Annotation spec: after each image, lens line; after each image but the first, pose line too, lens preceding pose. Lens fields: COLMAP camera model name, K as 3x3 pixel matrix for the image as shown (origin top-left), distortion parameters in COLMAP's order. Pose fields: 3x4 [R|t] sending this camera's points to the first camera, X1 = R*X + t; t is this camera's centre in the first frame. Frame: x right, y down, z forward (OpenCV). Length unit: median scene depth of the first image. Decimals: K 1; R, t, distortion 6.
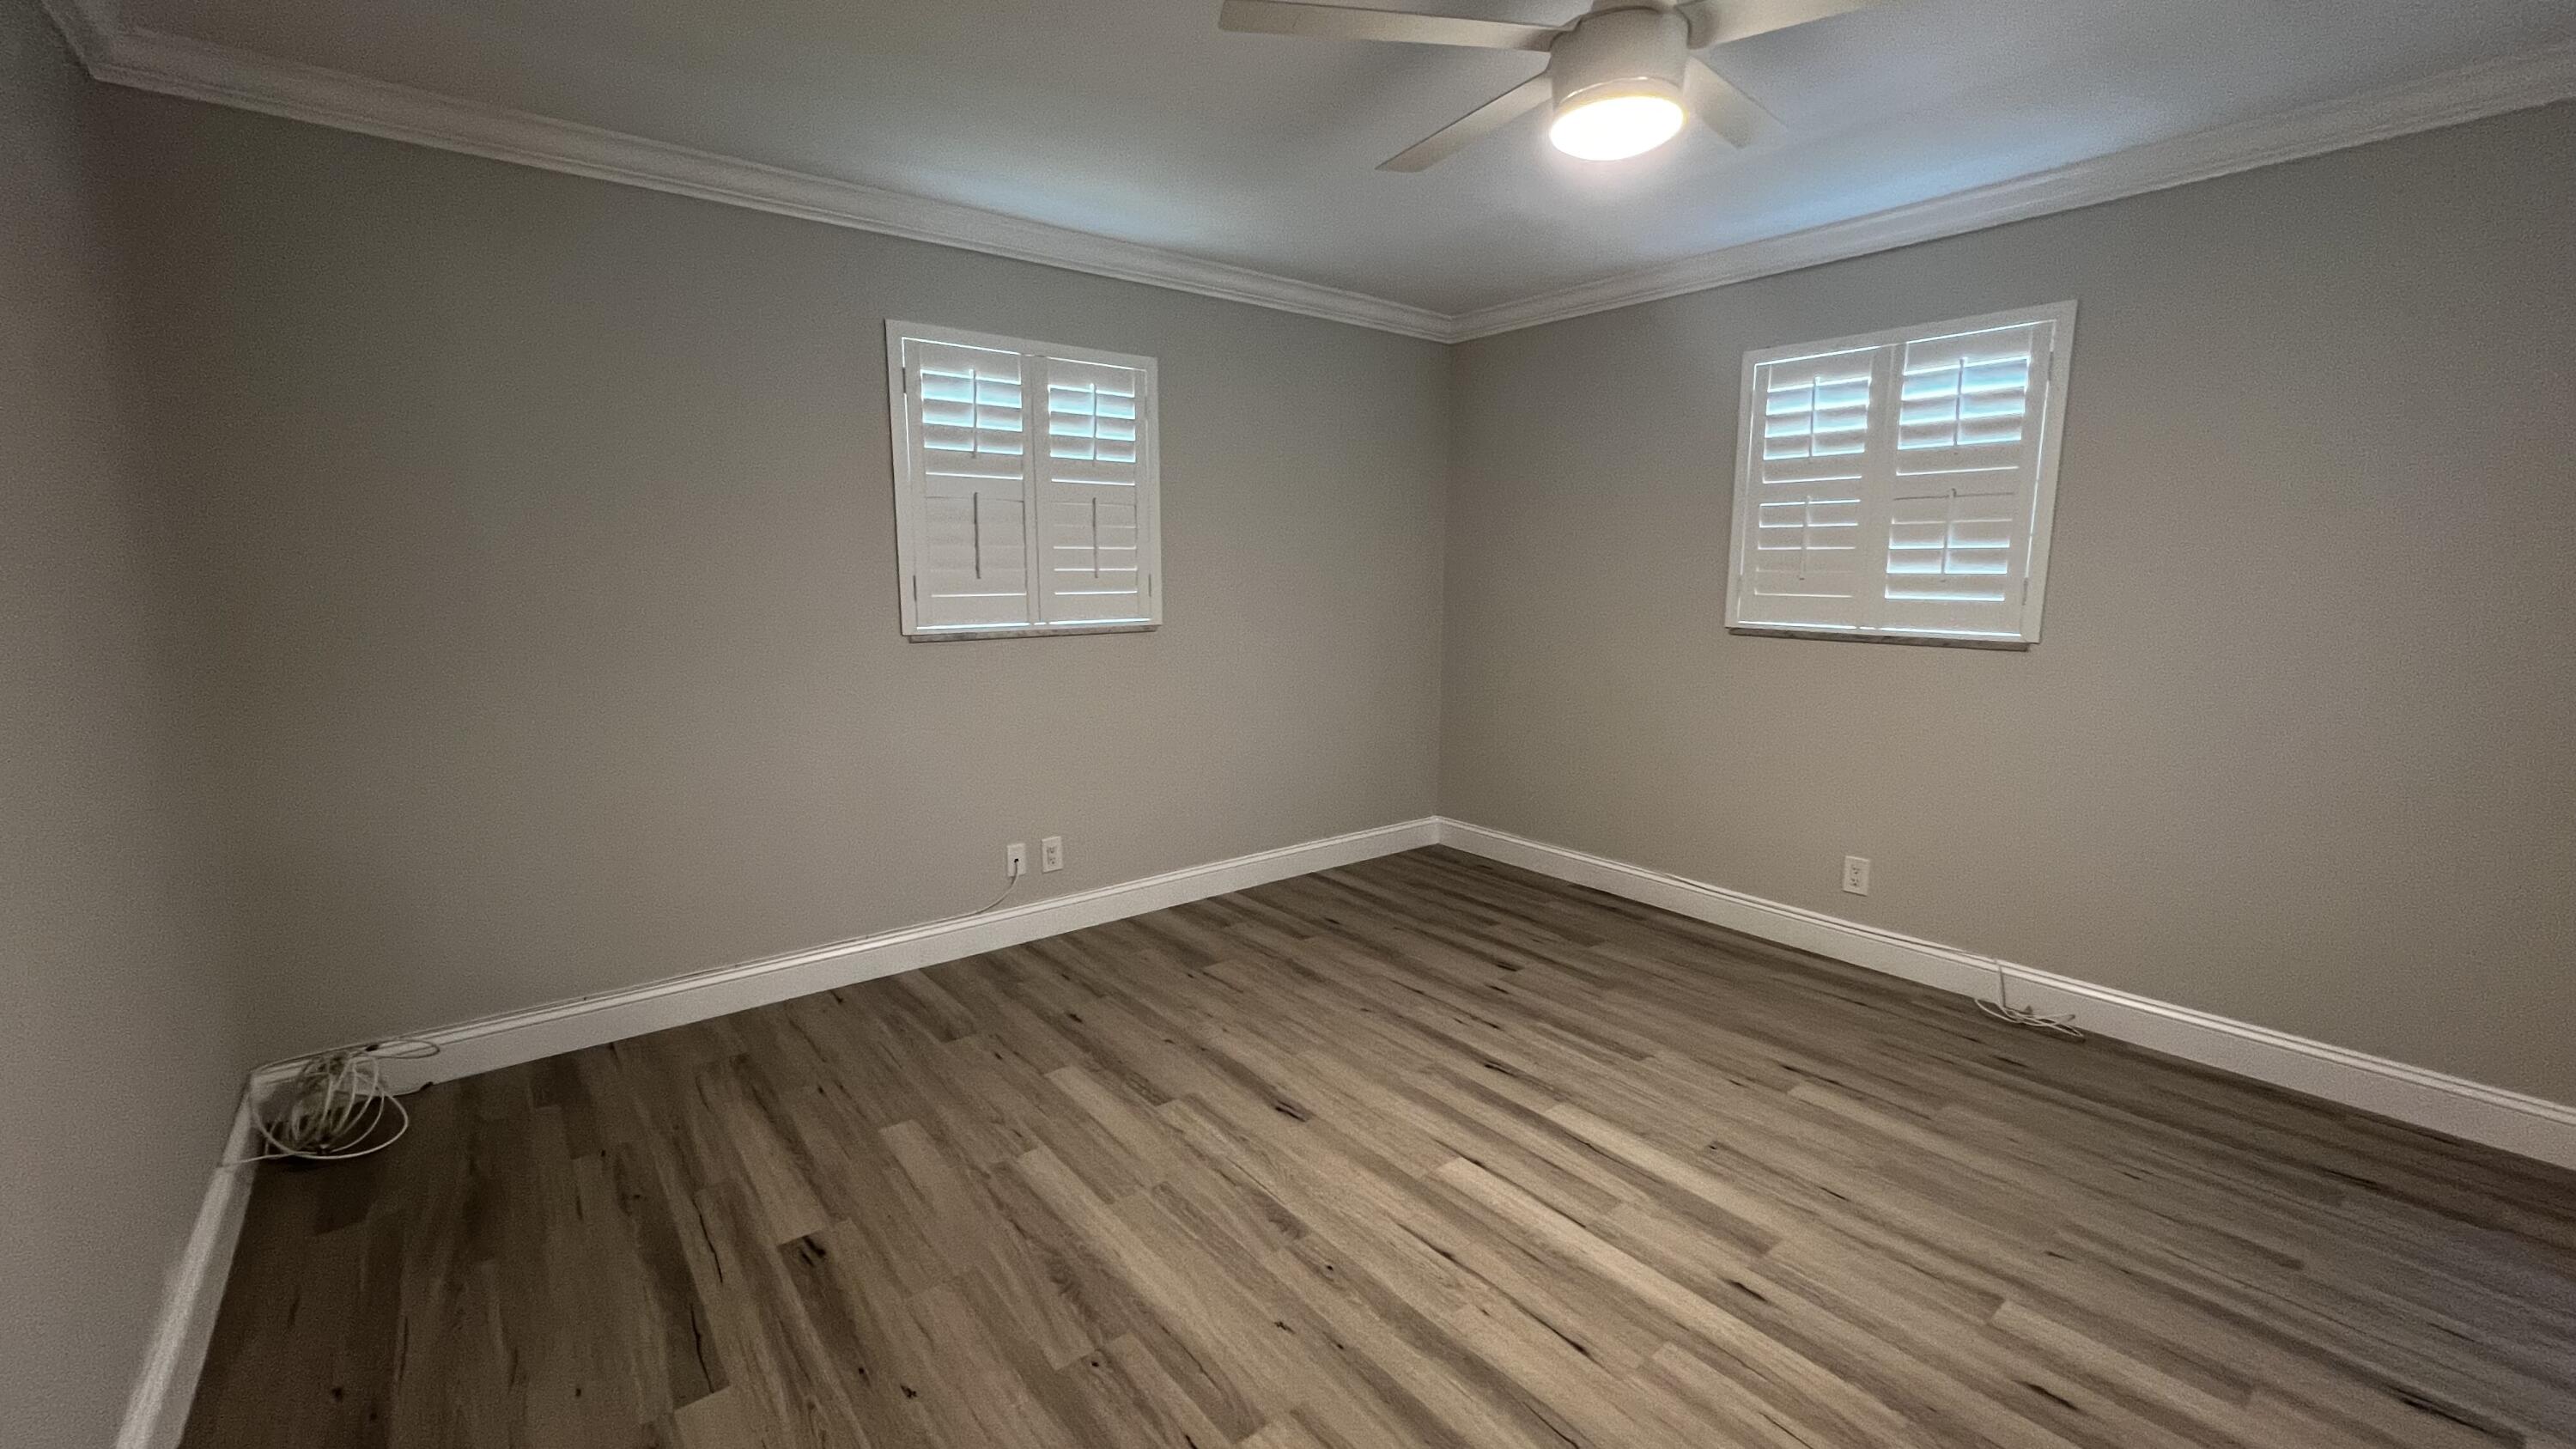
lens RADIAL K [[1034.8, 0, 1279.9], [0, 1034.8, 724.4], [0, 0, 1]] dist [-0.000551, 0.000400]
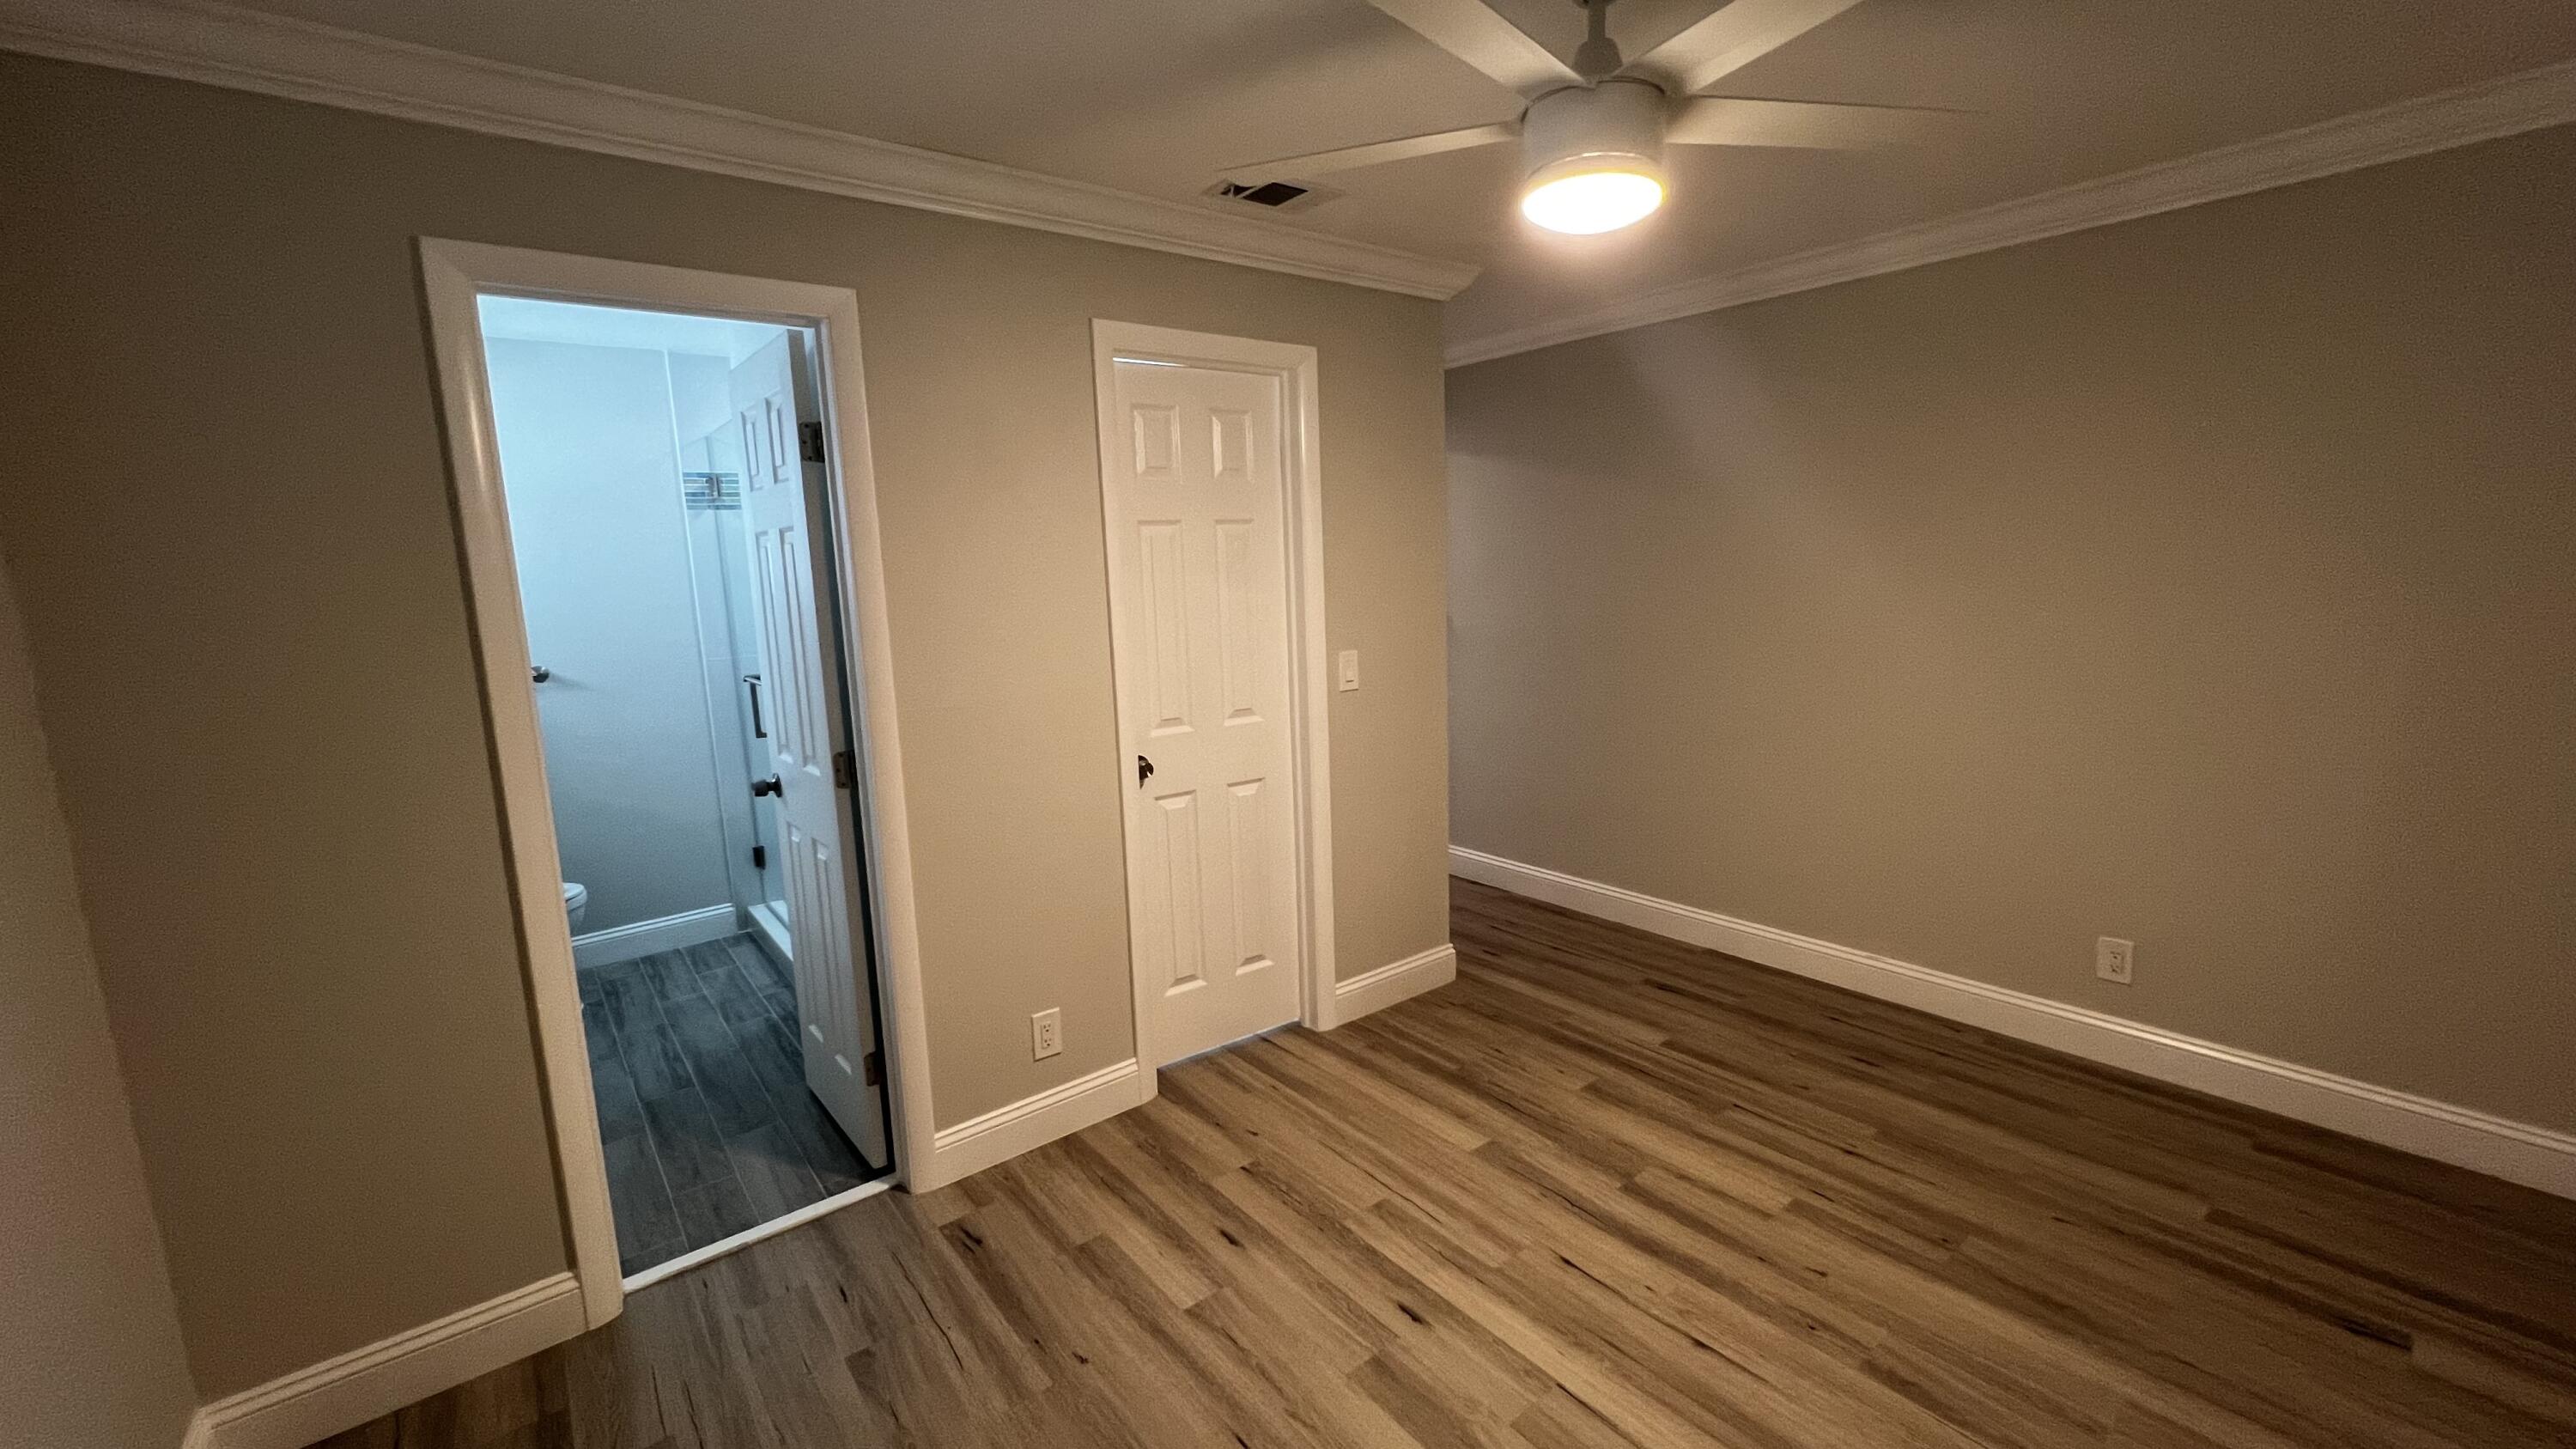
lens RADIAL K [[1046.0, 0, 1288.0], [0, 1046.0, 724.5], [0, 0, 1]] dist [0.001326, 0.000228]
pose [[-0.999405, 0.033466, 0.008365, 0.502291], [0.034392, 0.947835, 0.316902, -0.355065], [0.002677, 0.317001, -0.948422, 1.682209]]
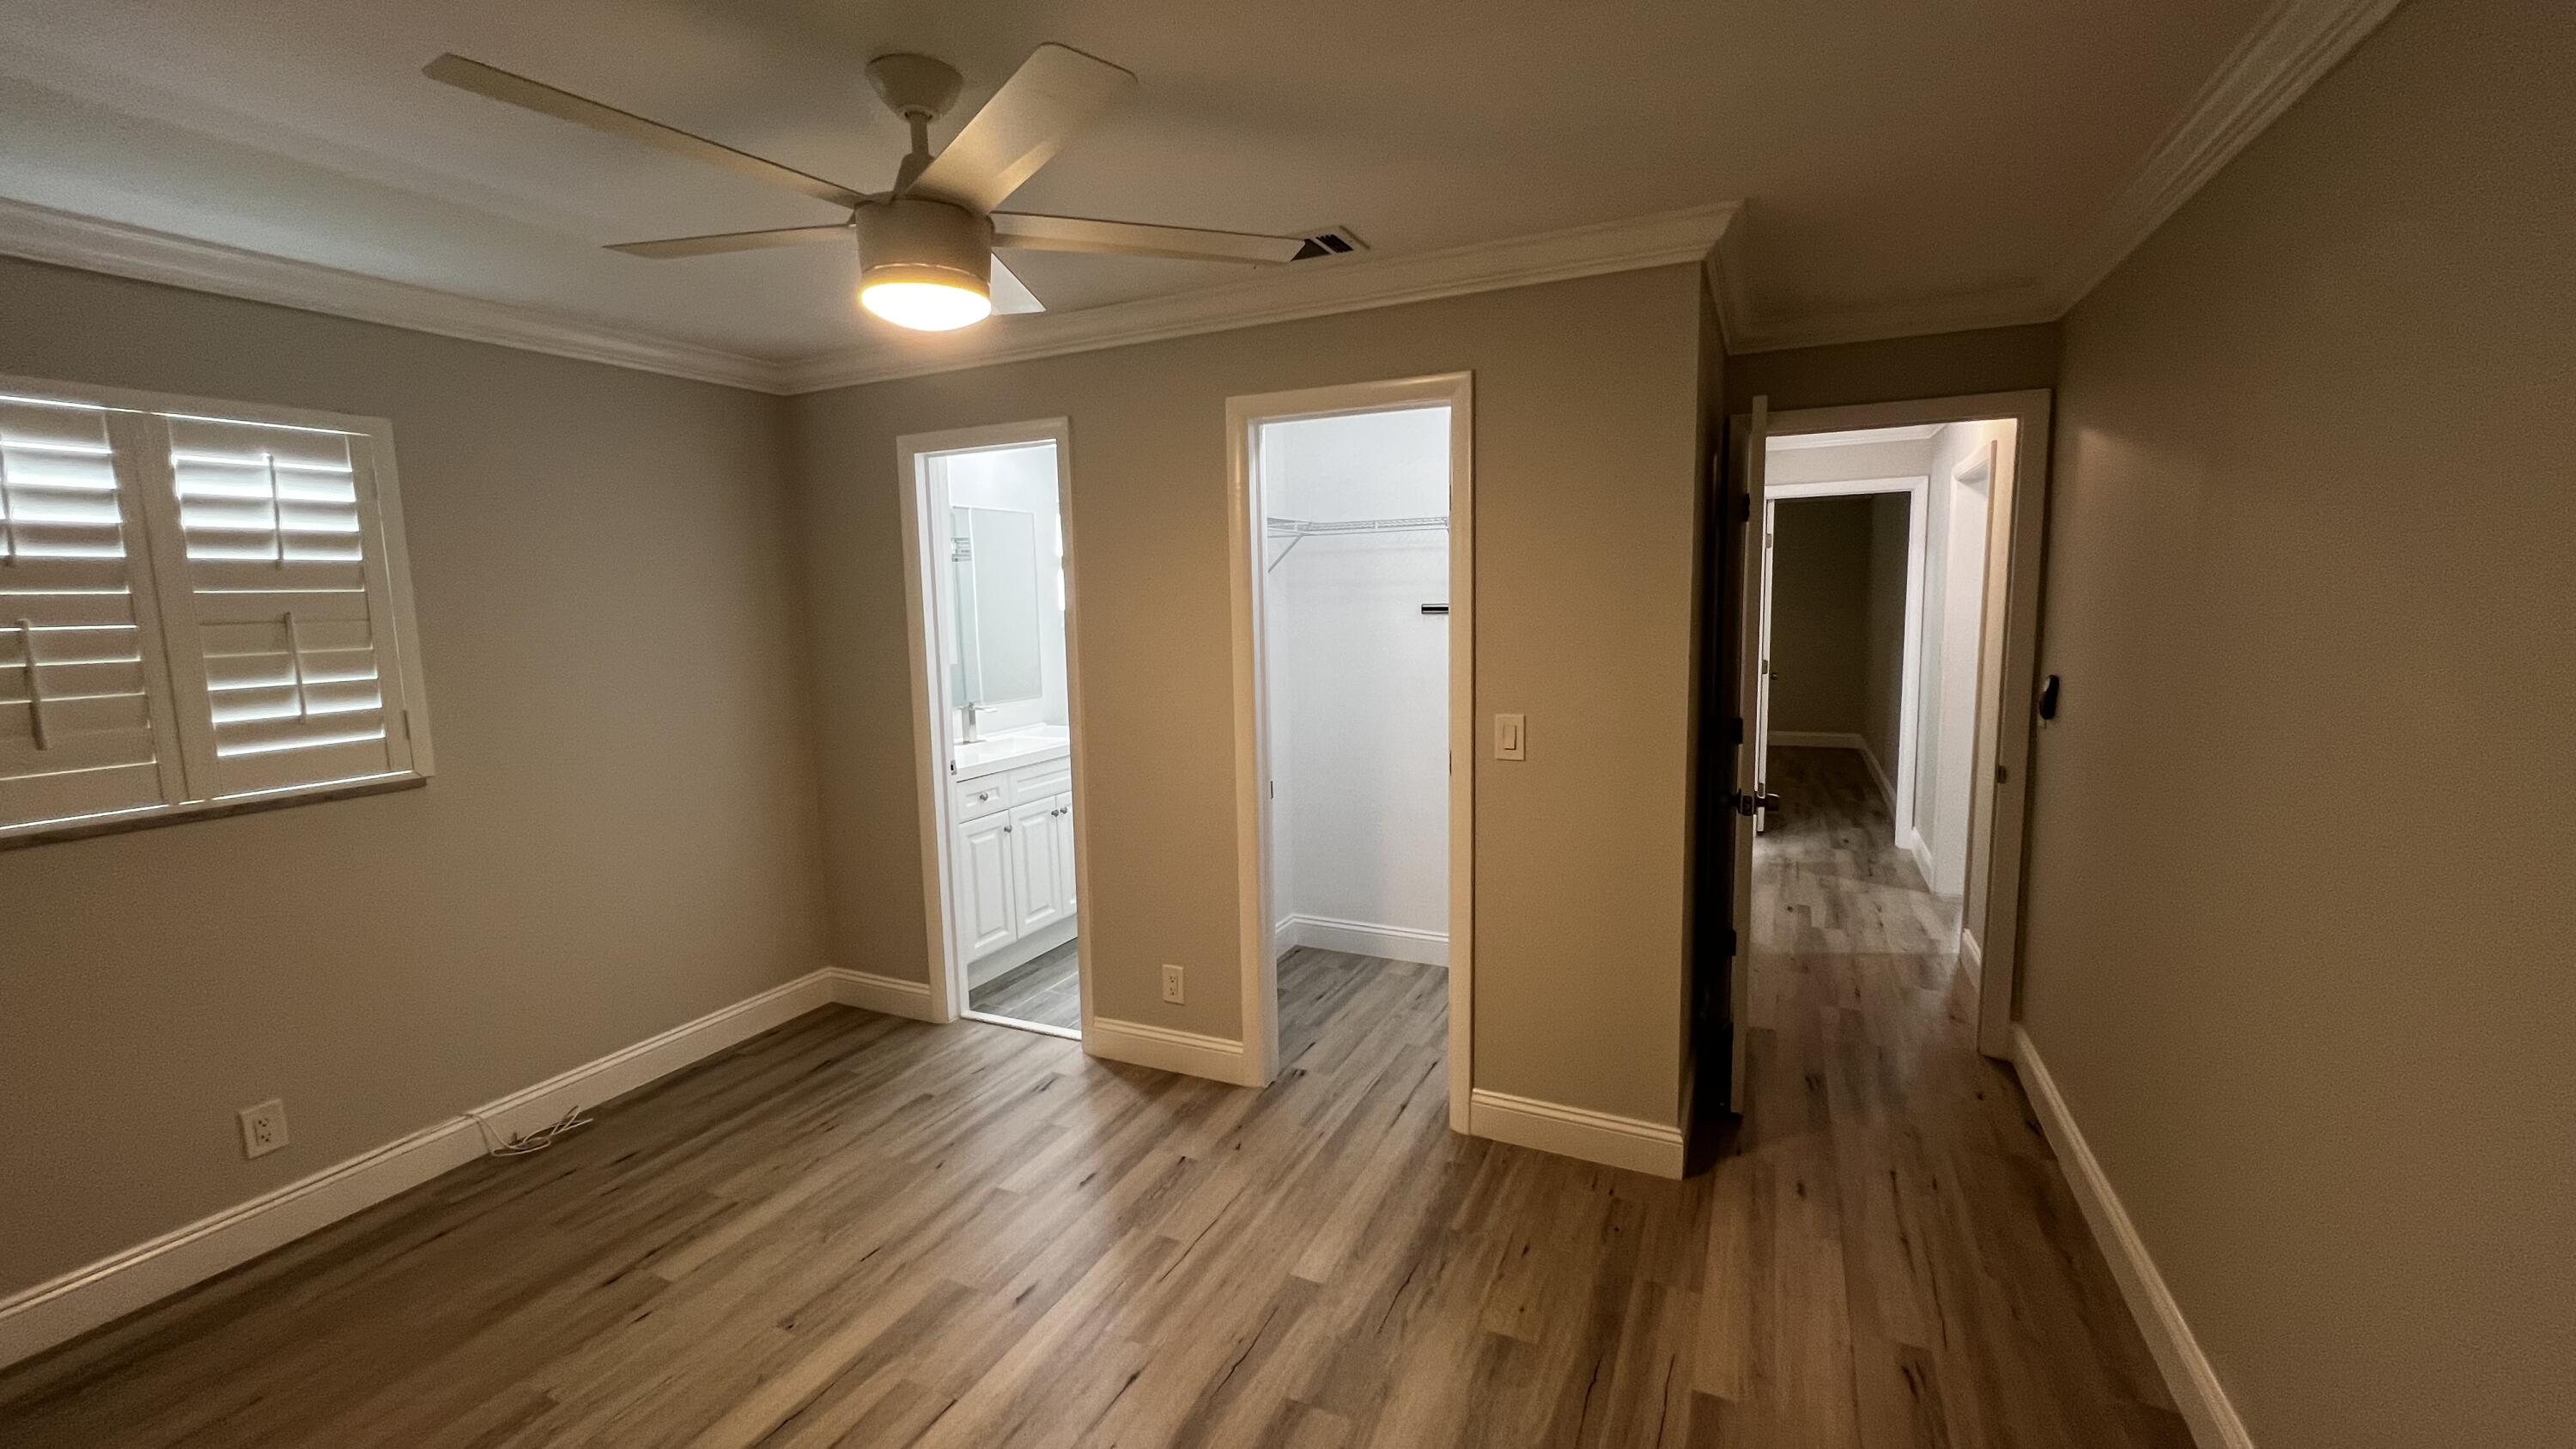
lens RADIAL K [[1034.8, 0, 1279.9], [0, 1034.8, 724.4], [0, 0, 1]] dist [-0.000551, 0.000400]
pose [[-0.431962, -0.106888, 0.895536, -0.623173], [0.165155, 0.966787, 0.195055, -0.255493], [-0.886642, 0.232158, -0.399962, 0.969401]]
